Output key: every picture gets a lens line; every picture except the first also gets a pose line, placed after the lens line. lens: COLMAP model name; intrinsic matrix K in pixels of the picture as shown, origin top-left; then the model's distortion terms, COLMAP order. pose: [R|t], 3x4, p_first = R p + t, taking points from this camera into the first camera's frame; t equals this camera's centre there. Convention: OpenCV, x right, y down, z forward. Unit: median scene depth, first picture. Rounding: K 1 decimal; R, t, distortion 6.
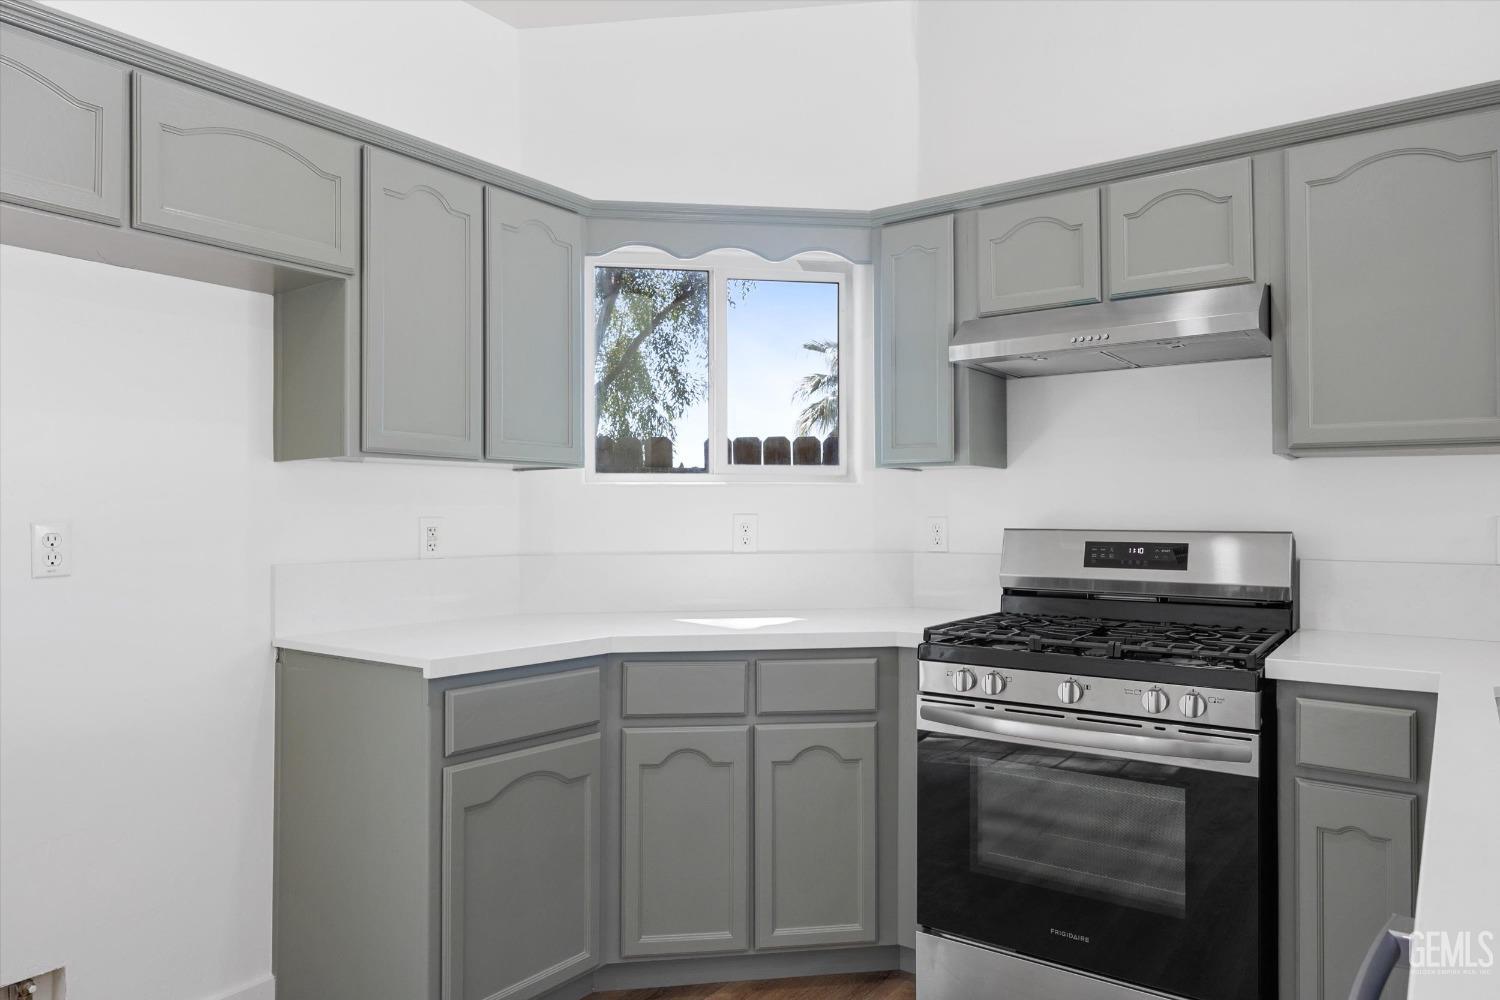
lens RADIAL K [[979.9, 0, 747.6], [0, 979.9, 507.8], [0, 0, 1]] dist [-0.002100, -0.000397]
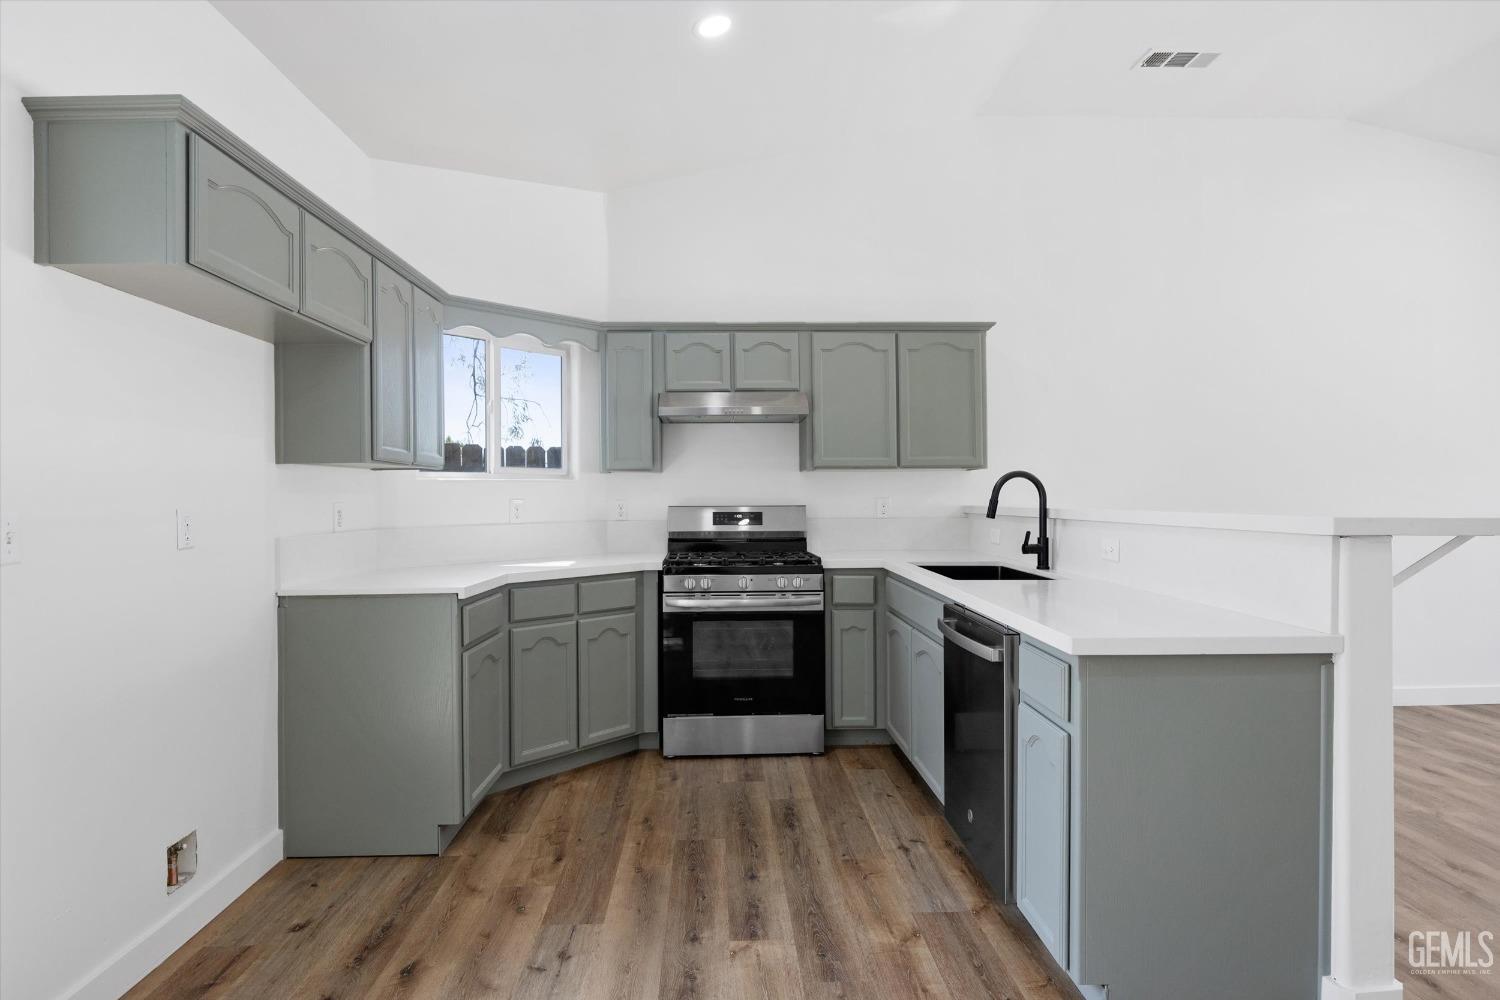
lens RADIAL K [[781.2, 0, 749.5], [0, 781.2, 493.0], [0, 0, 1]] dist [-0.018979, 0.000234]
pose [[0.782213, -0.002266, 0.623007, -0.611885], [0.001773, 0.999997, 0.001411, -0.005162], [-0.623009, 0.000001, 0.782215, -0.271259]]
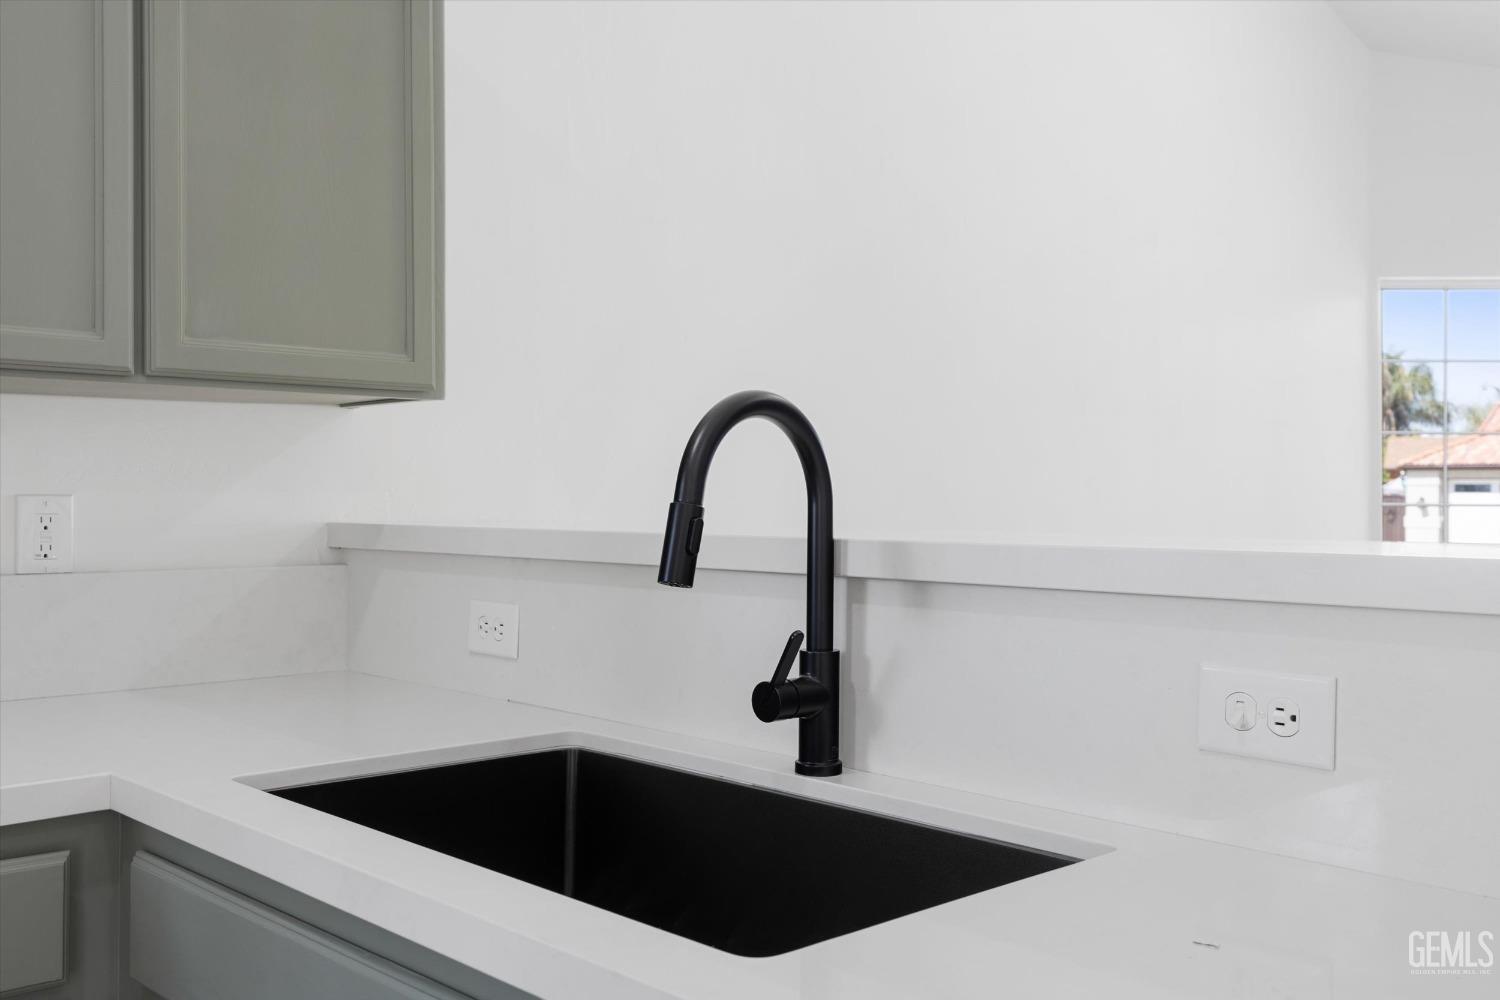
lens RADIAL K [[1409.9, 0, 746.7], [0, 1409.9, 486.6], [0, 0, 1]] dist [0.014418, 0.000000]
pose [[0.165009, 0.002313, 0.986289, -0.027384], [-0.009562, 0.999954, -0.000746, 0.000432], [-0.986246, -0.009308, 0.165023, 0.377704]]
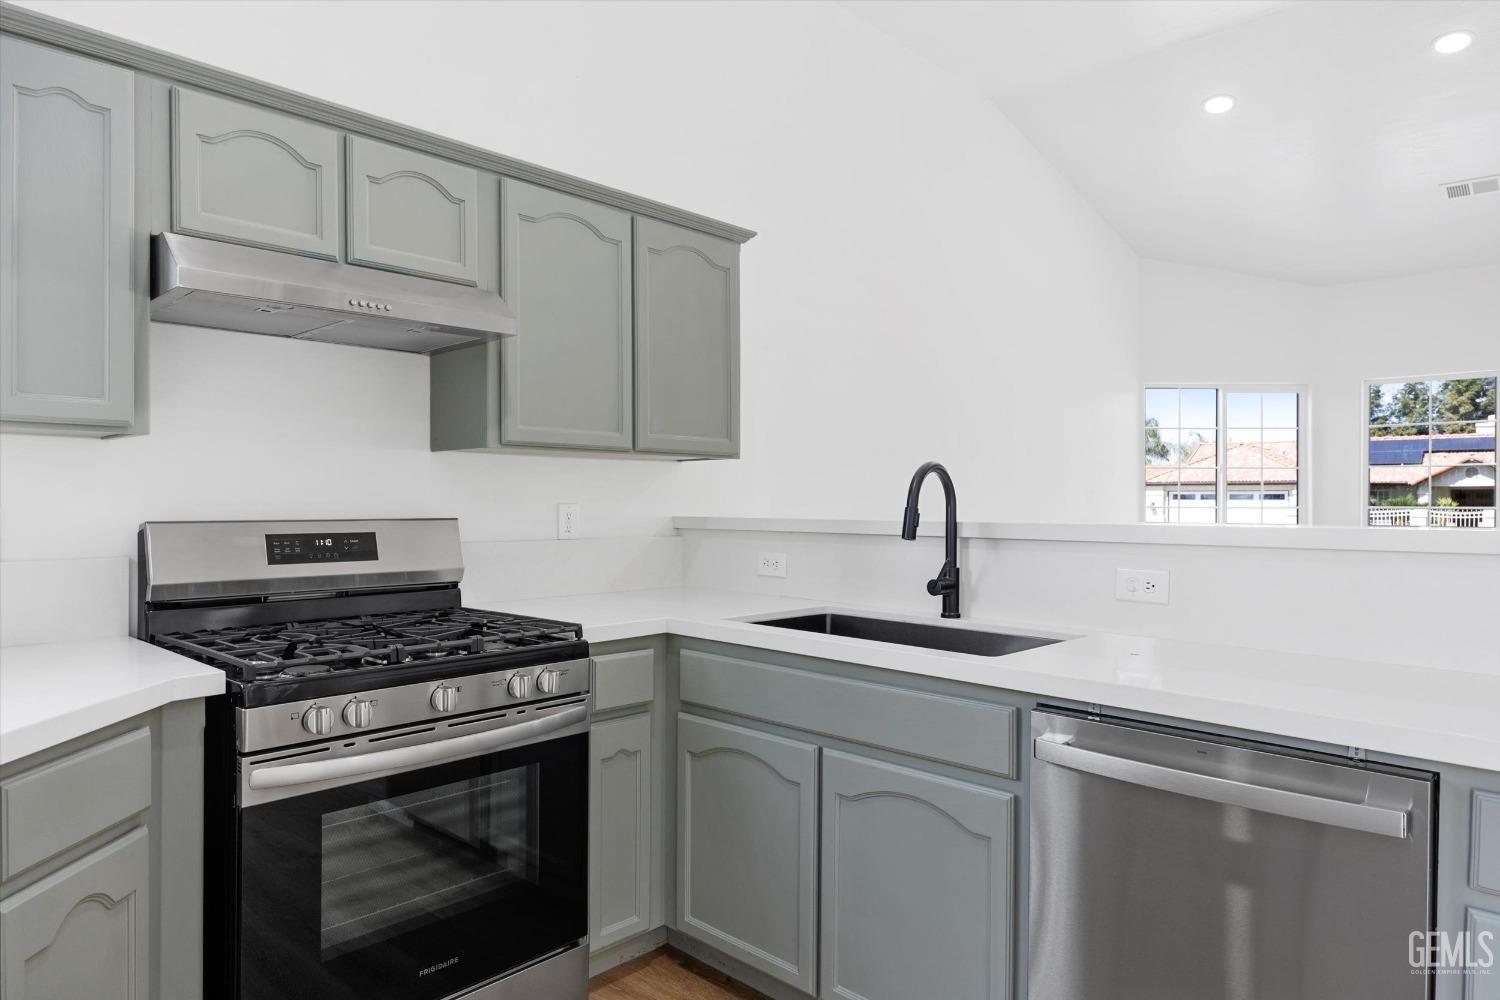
lens RADIAL K [[912.7, 0, 747.9], [0, 912.7, 500.5], [0, 0, 1]] dist [-0.006351, -0.002136]
pose [[0.136474, -0.002696, 0.990640, -0.412076], [-0.008865, 0.999953, 0.003942, -0.002130], [-0.990604, -0.009320, 0.136444, 0.531673]]
